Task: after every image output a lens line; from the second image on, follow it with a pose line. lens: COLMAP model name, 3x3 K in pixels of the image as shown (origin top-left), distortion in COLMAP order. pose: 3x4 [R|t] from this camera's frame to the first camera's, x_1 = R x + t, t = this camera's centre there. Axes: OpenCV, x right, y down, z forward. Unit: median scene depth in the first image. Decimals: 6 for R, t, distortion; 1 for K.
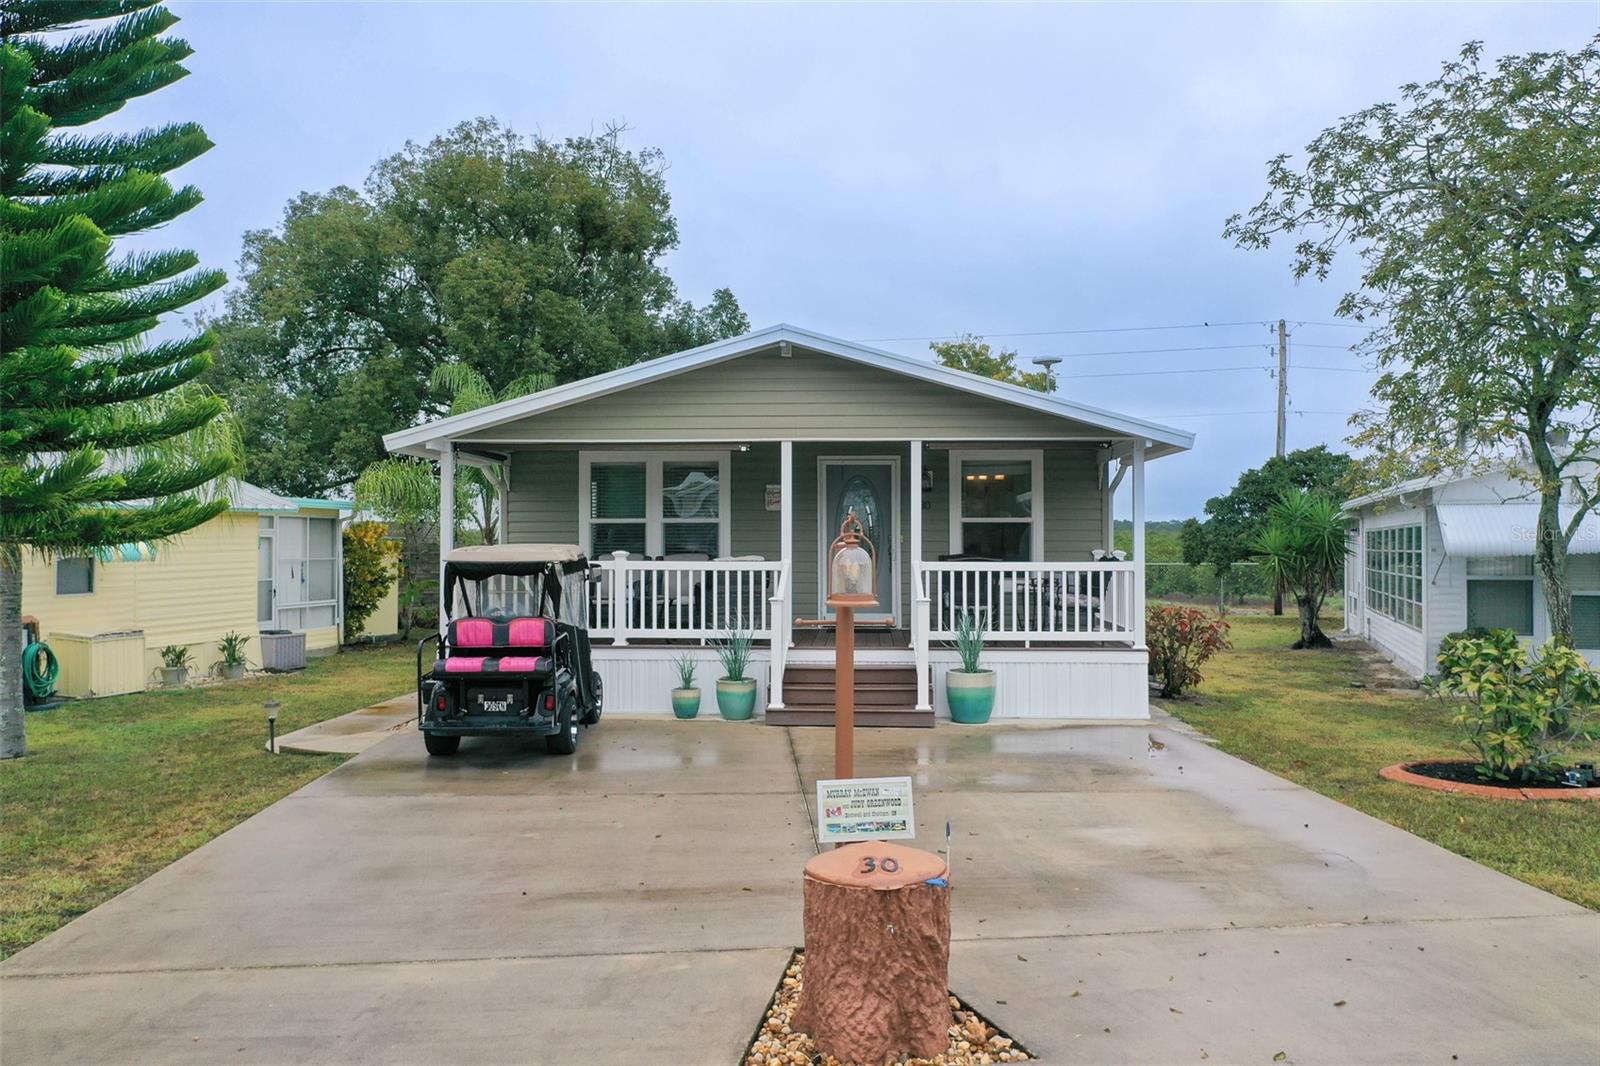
lens RADIAL K [[1278.8, 0, 800.0], [0, 1278.8, 533.0], [0, 0, 1]] dist [0.003791, 0.002417]
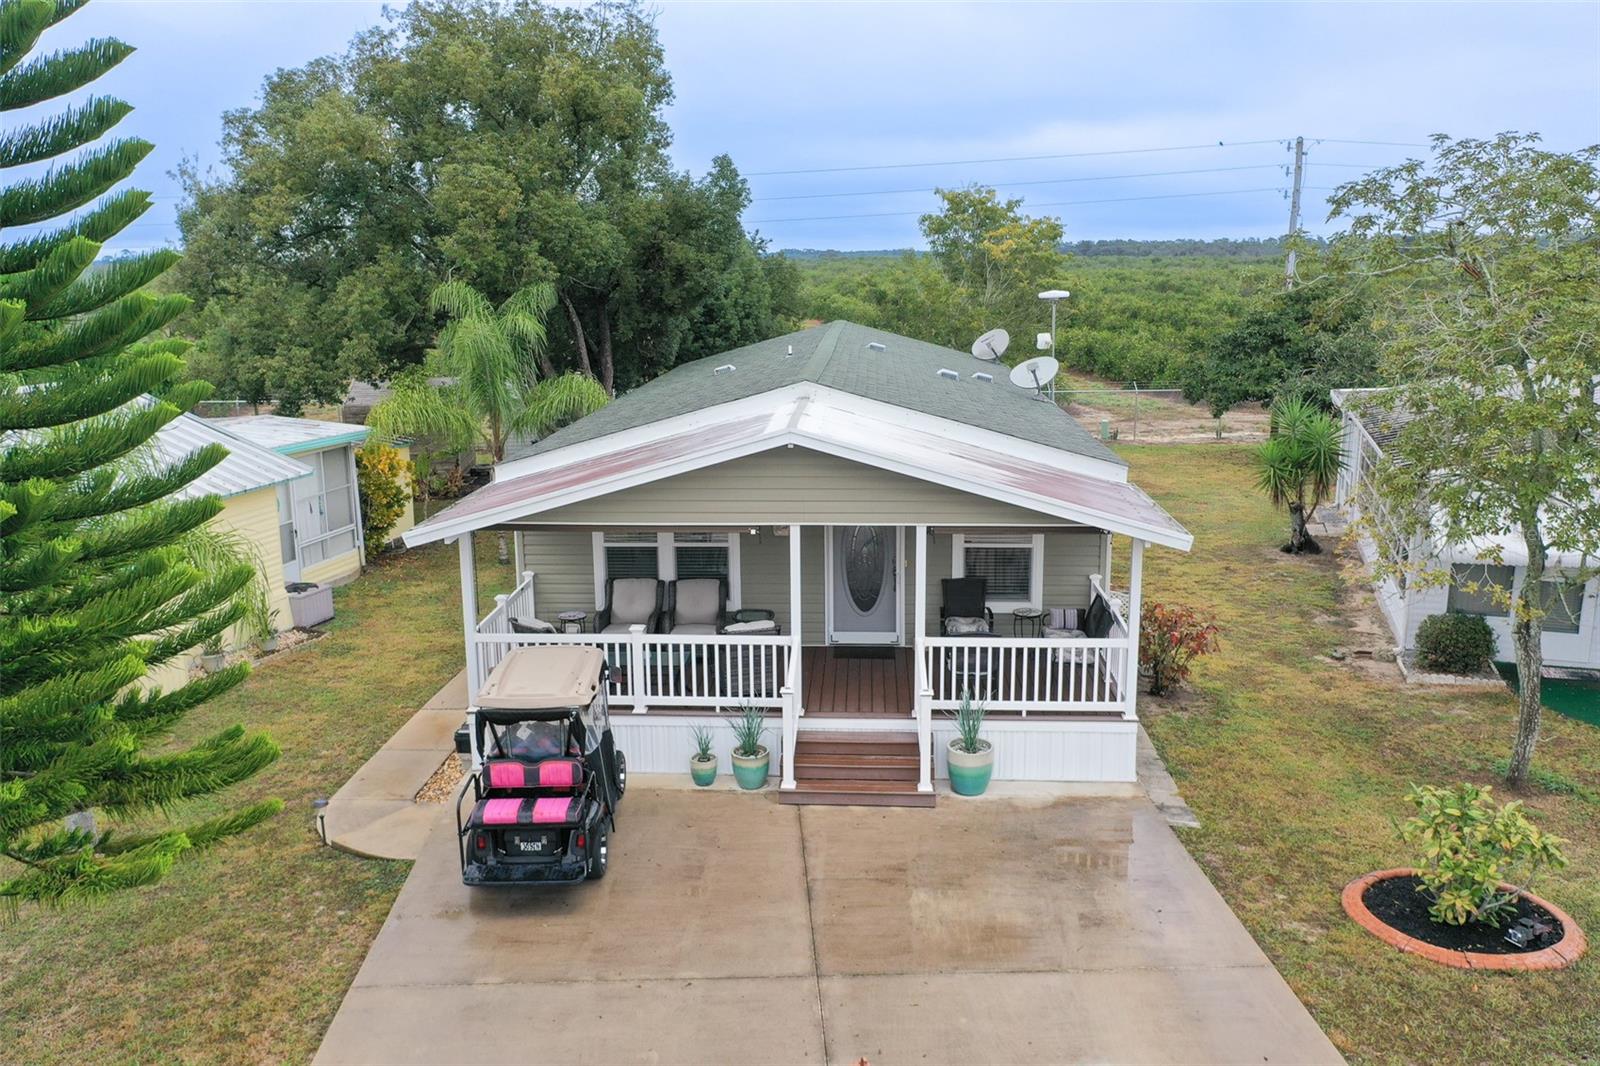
lens RADIAL K [[1264.8, 0, 800.0], [0, 1264.8, 533.0], [0, 0, 1]] dist [0.006078, -0.004643]
pose [[0.999950, -0.009751, -0.002213, -0.004196], [0.009999, 0.976283, 0.216265, -0.283903], [0.000052, -0.216277, 0.976332, 0.008306]]
